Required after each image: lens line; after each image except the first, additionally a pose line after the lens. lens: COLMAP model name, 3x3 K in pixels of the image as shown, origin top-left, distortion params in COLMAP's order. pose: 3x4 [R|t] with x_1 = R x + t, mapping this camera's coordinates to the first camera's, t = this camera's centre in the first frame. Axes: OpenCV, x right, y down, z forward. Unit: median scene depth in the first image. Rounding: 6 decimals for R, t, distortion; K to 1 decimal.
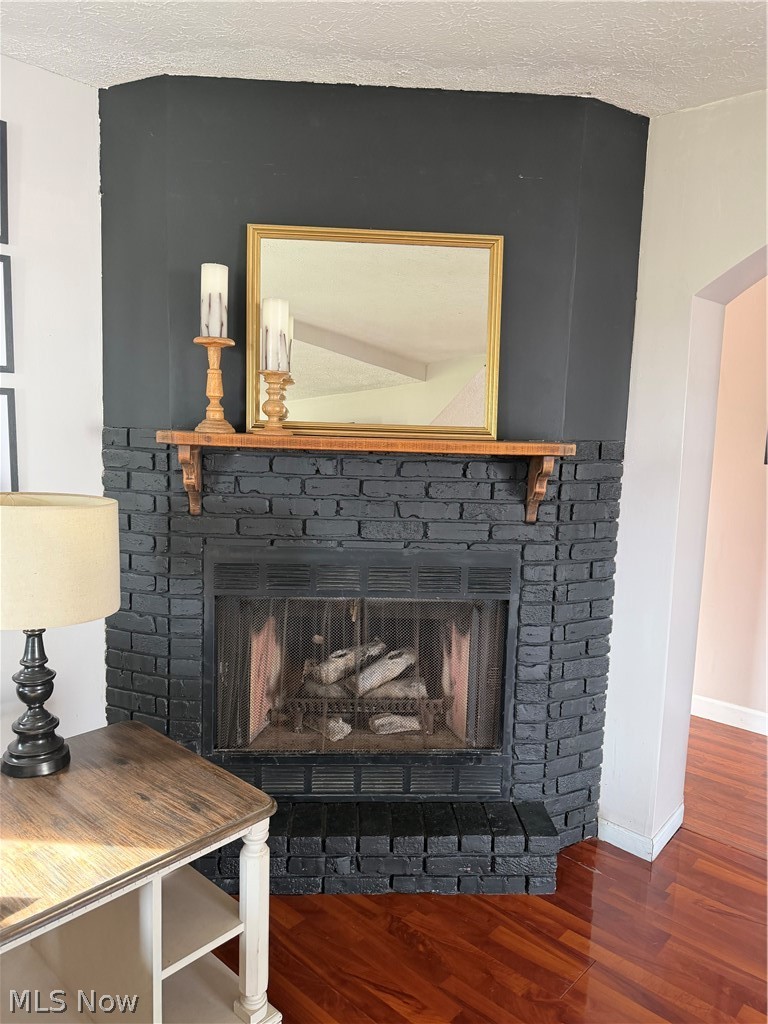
lens RADIAL K [[693.7, 0, 384.0], [0, 693.7, 512.0], [0, 0, 1]] dist [0.095812, -0.153158]
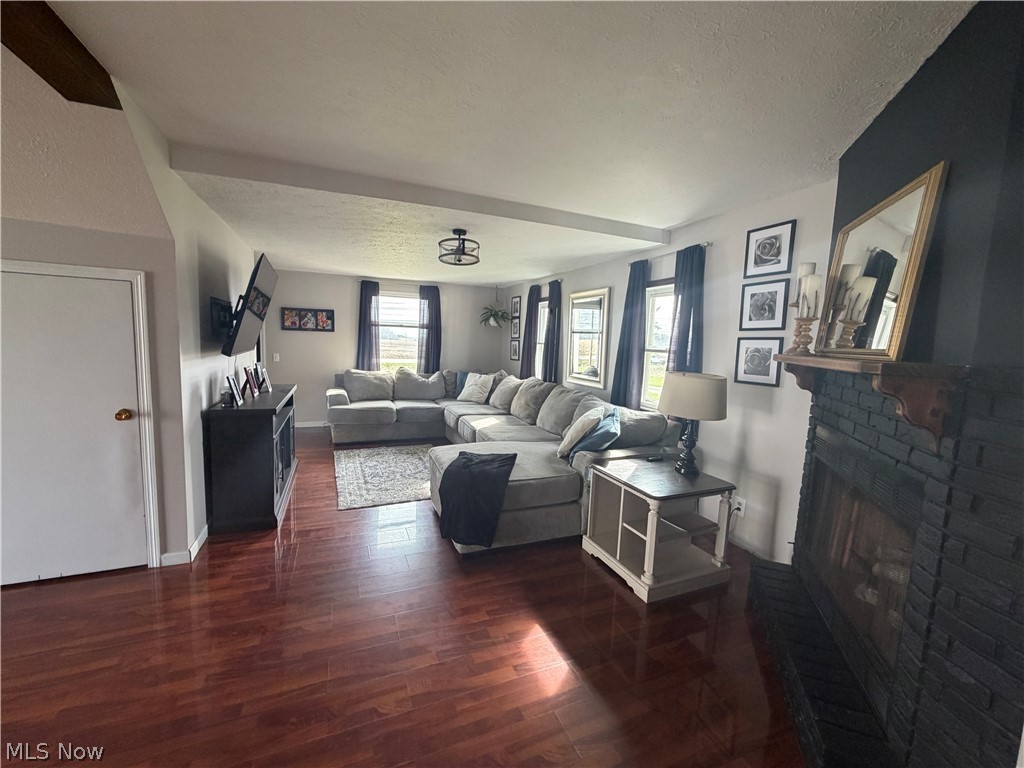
lens RADIAL K [[407.0, 0, 512.0], [0, 407.0, 384.0], [0, 0, 1]] dist [-0.000848, 0.000016]
pose [[-0.375857, 0.053375, -0.925139, 0.992396], [-0.176766, 0.975879, 0.128117, -0.046264], [0.909662, 0.211686, -0.357357, 0.724560]]
